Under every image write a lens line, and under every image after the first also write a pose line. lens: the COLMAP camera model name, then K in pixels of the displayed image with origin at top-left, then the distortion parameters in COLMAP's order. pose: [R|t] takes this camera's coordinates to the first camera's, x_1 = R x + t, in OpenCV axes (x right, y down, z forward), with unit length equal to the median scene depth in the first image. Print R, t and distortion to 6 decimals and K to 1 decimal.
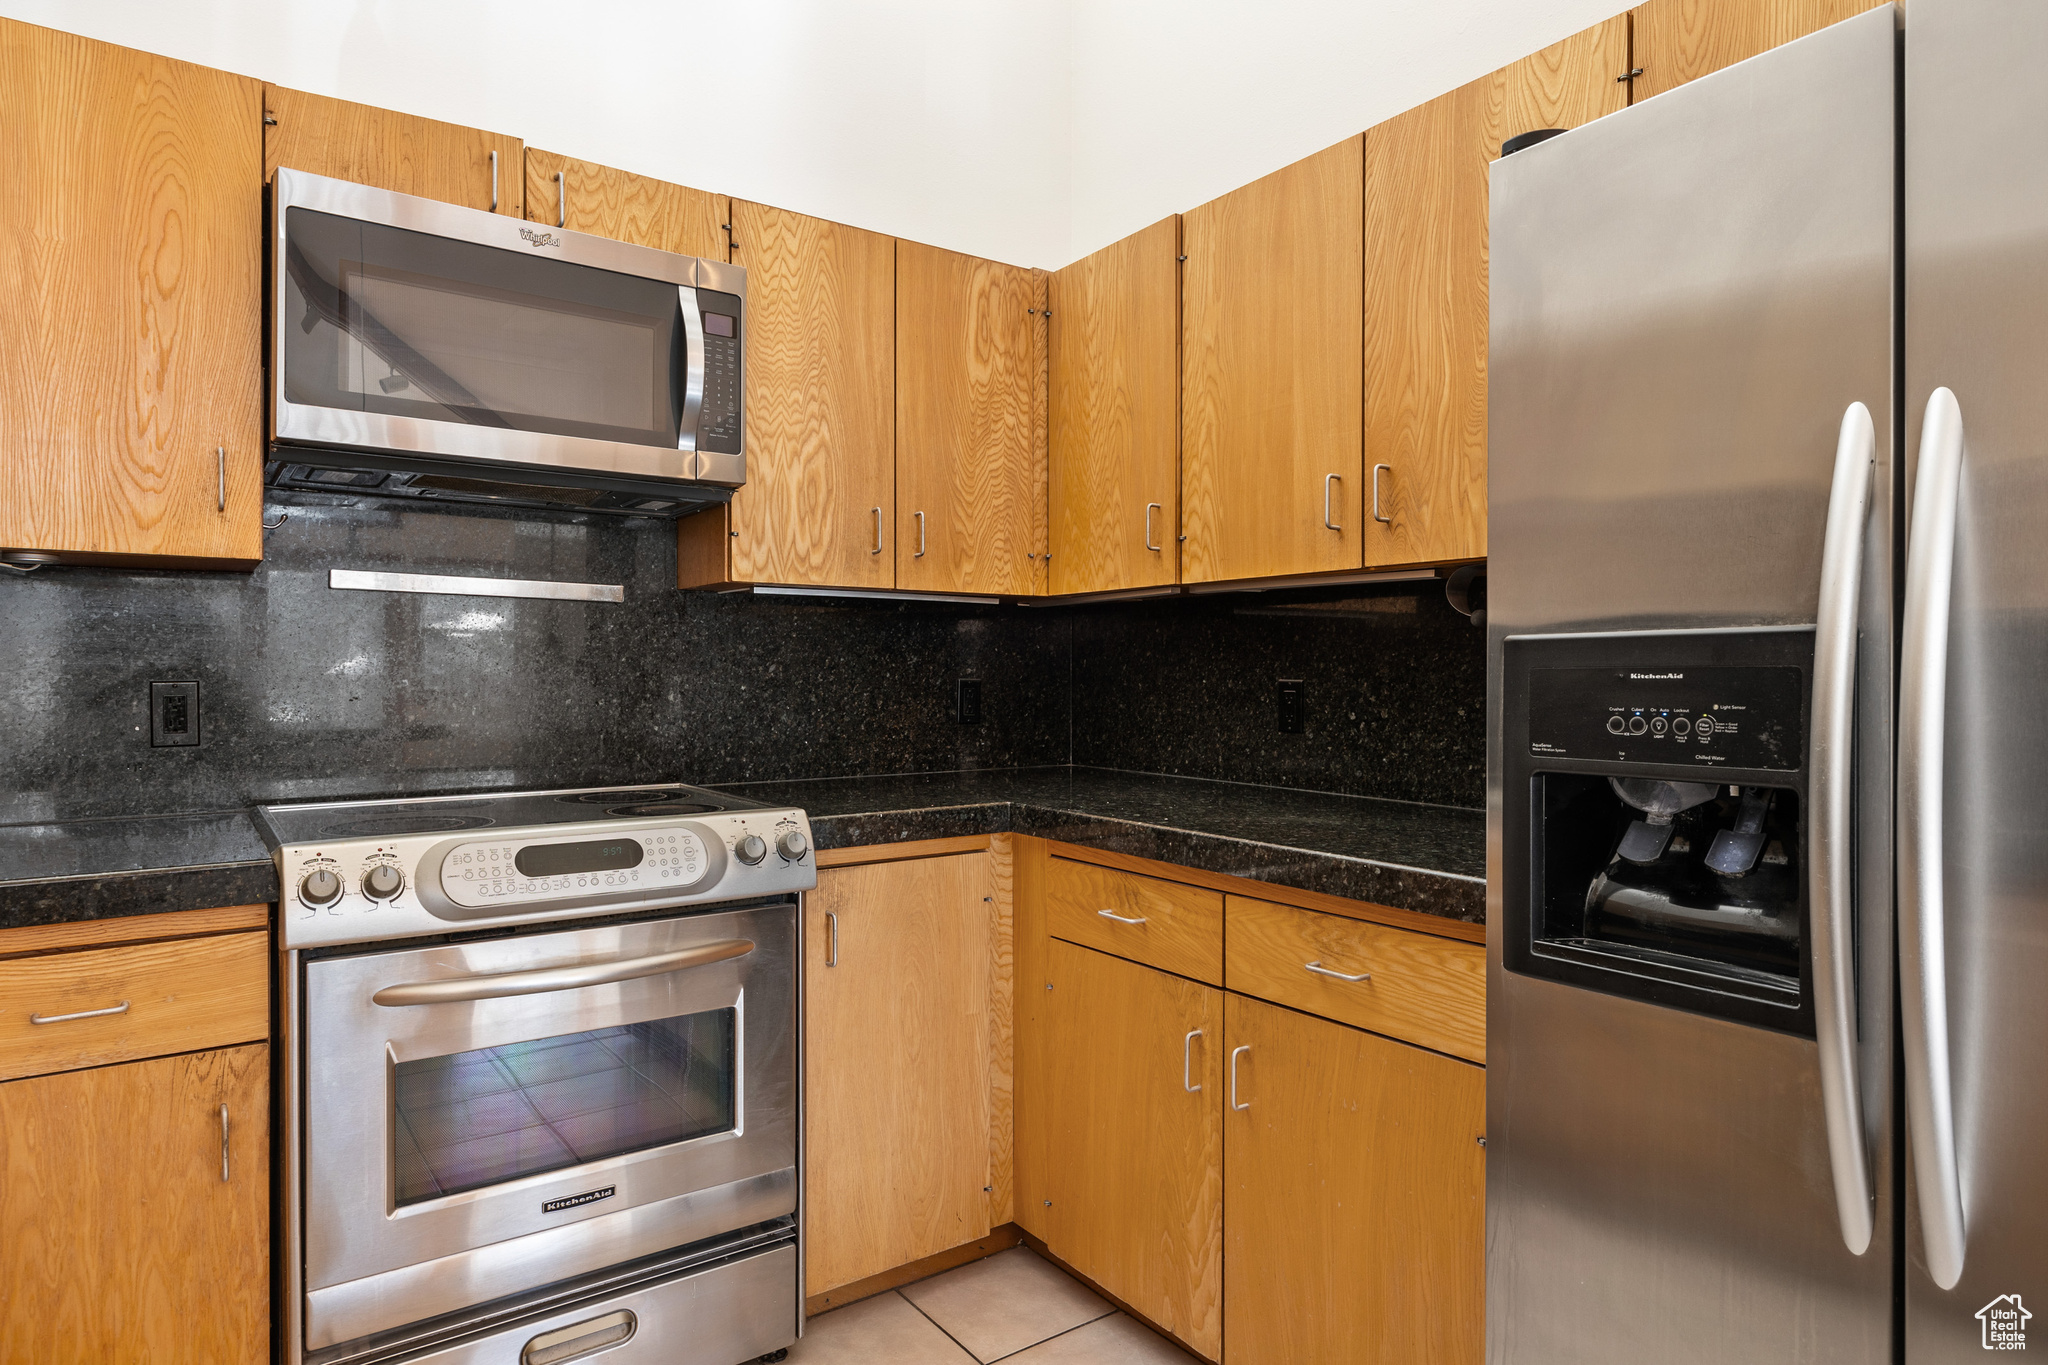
lens RADIAL K [[1179.3, 0, 1020.3], [0, 1179.3, 673.2], [0, 0, 1]] dist [-0.002578, -0.001874]
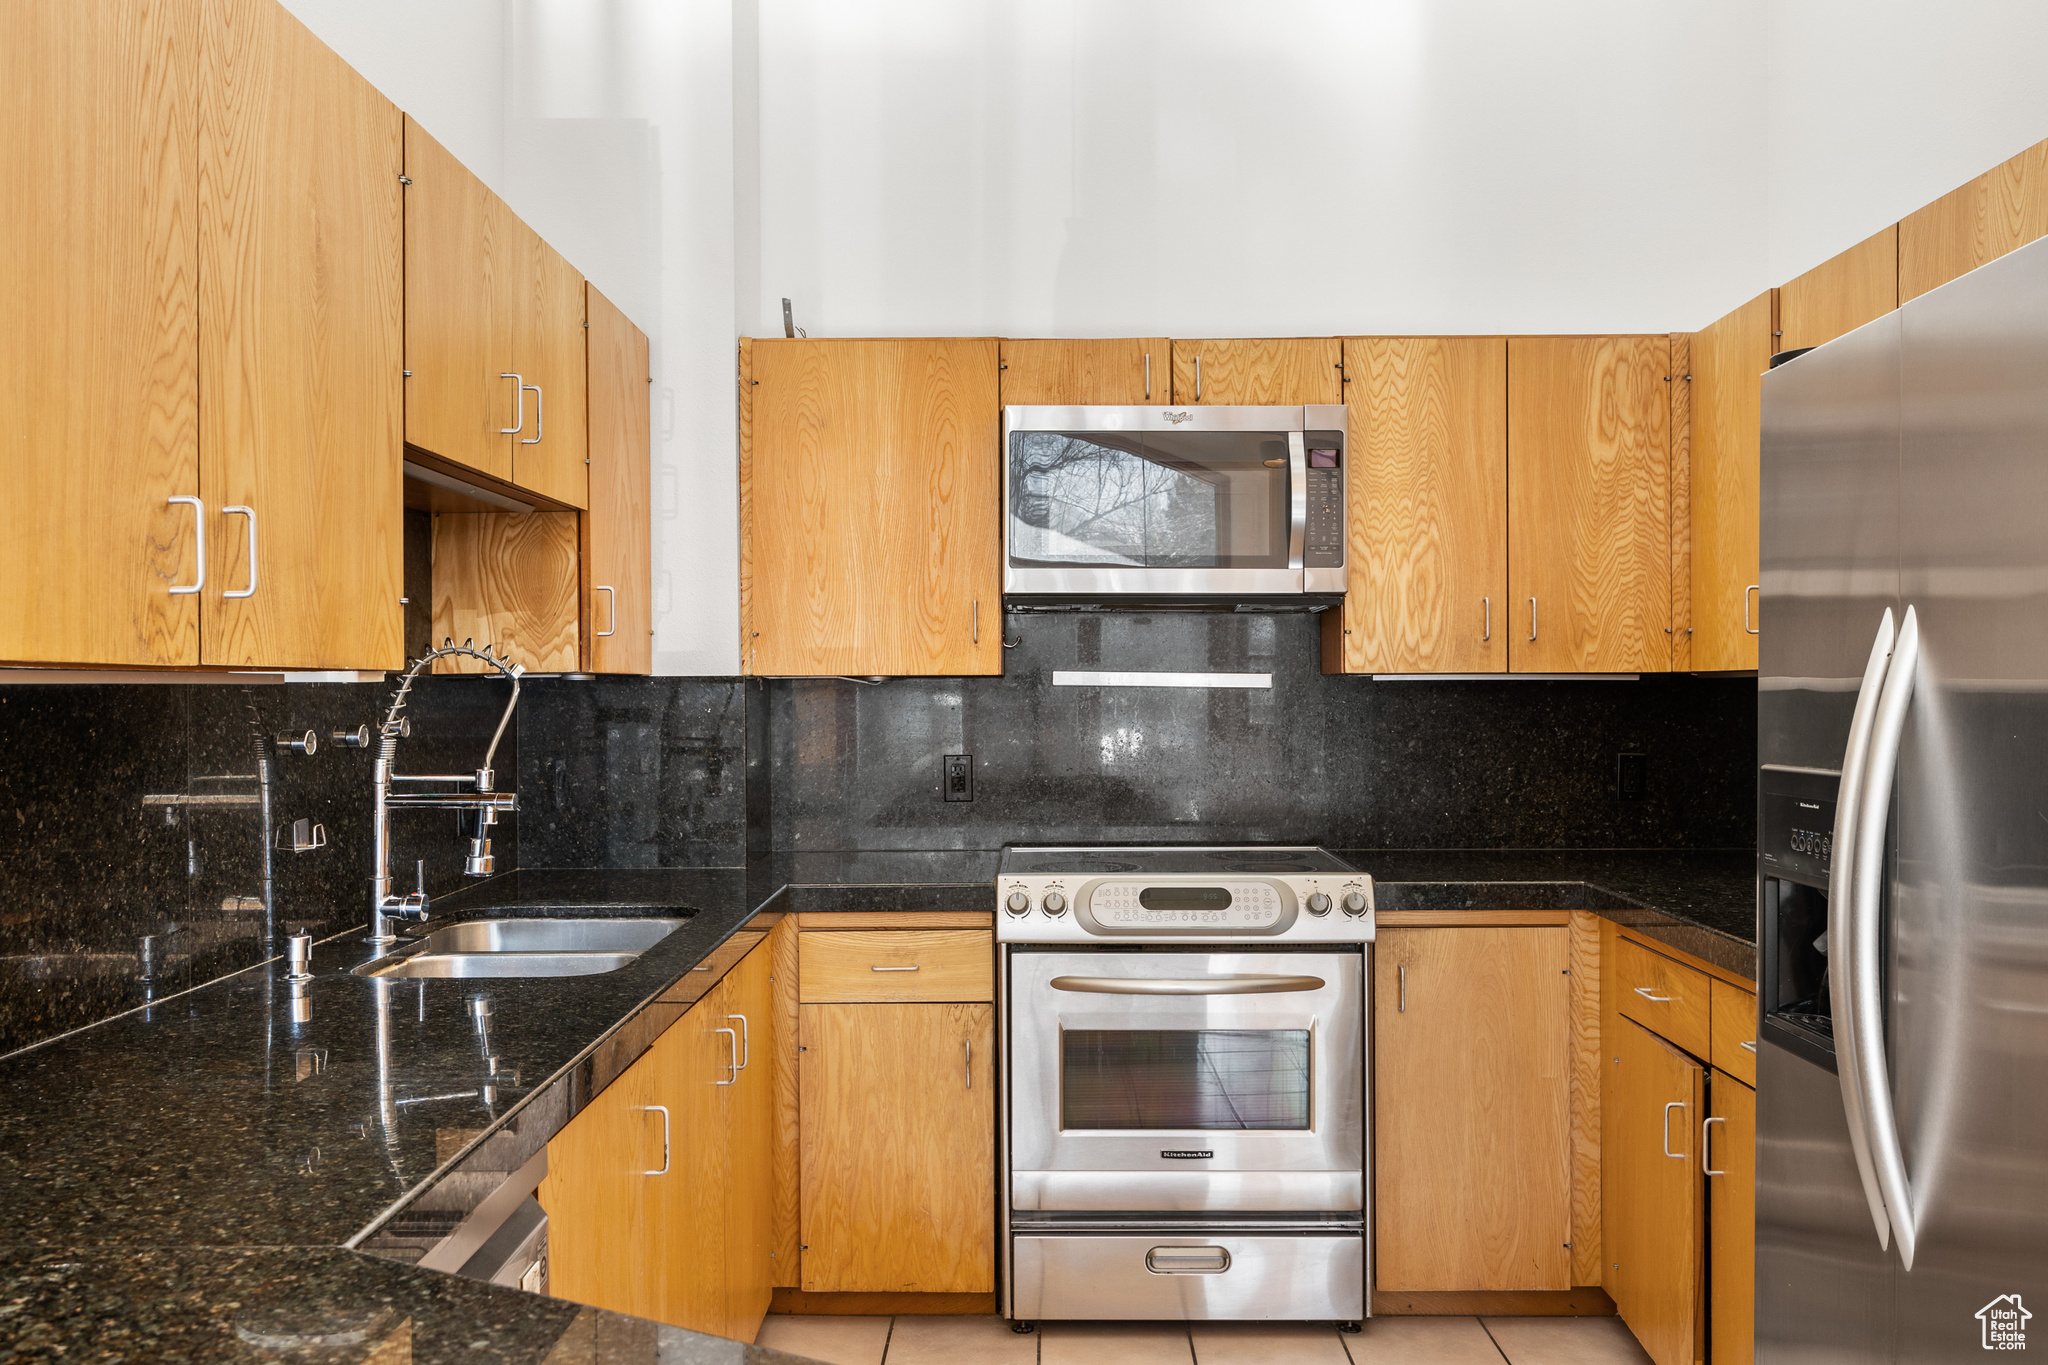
lens RADIAL K [[1654.6, 0, 1024.0], [0, 1654.6, 682.5], [0, 0, 1]] dist [-0.010775, -0.003922]
pose [[0.802060, -0.004703, -0.597225, 0.487602], [0.004065, 0.999989, -0.002415, -0.069556], [0.597230, -0.000491, 0.802070, -0.499944]]
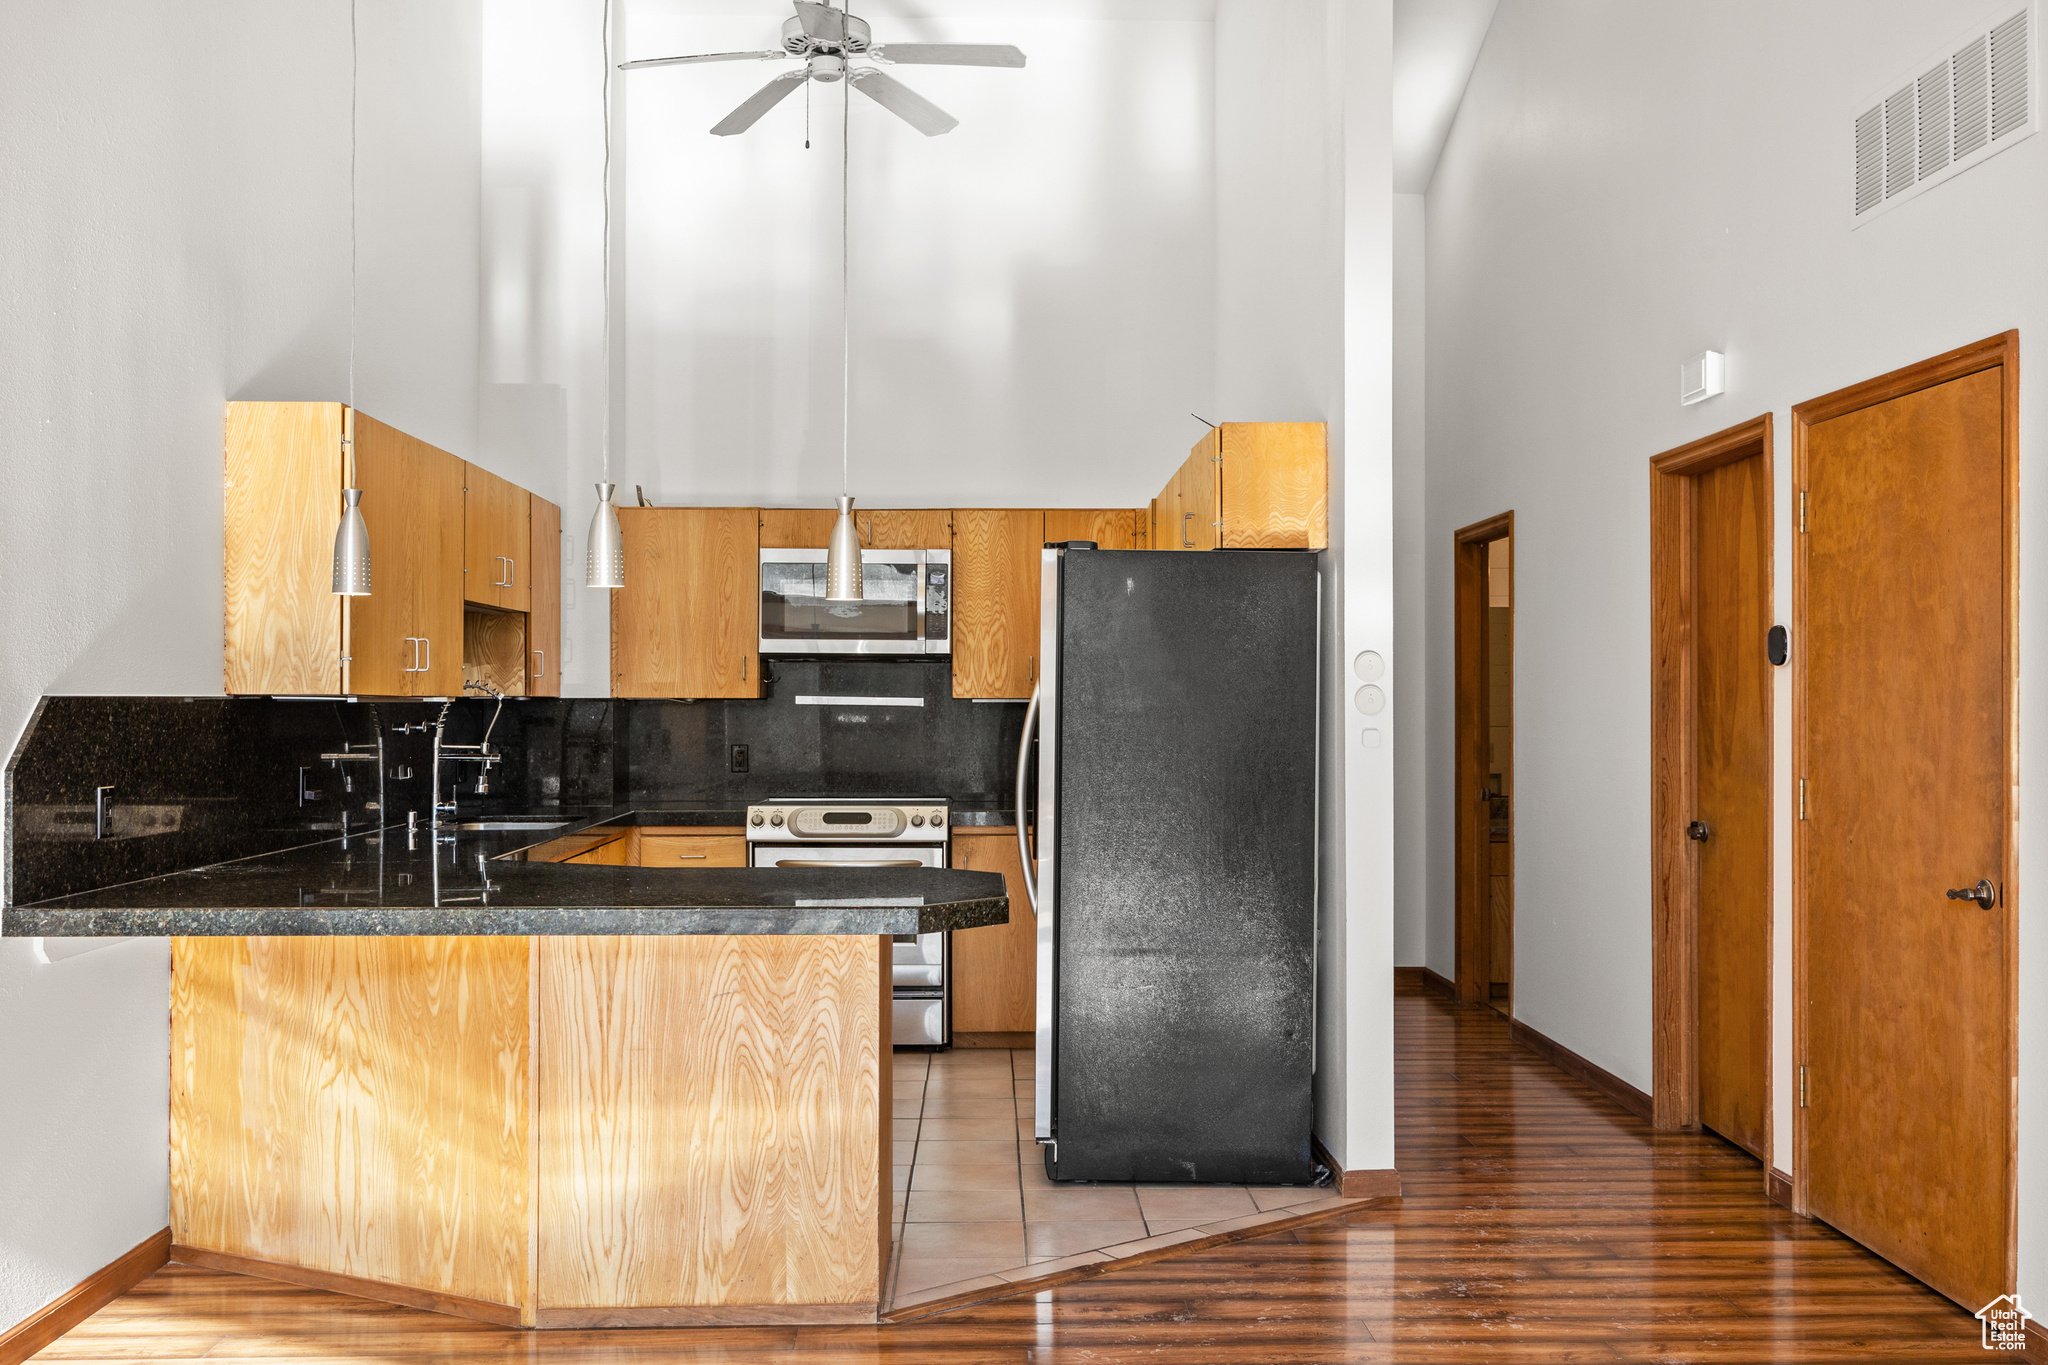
lens RADIAL K [[1923.7, 0, 1024.0], [0, 1923.7, 682.5], [0, 0, 1]] dist [0.000541, 0.000709]
pose [[0.821400, -0.006451, -0.570316, 1.838694], [-0.000844, 0.999921, -0.012526, -0.066738], [0.570352, 0.010771, 0.821330, -1.743584]]
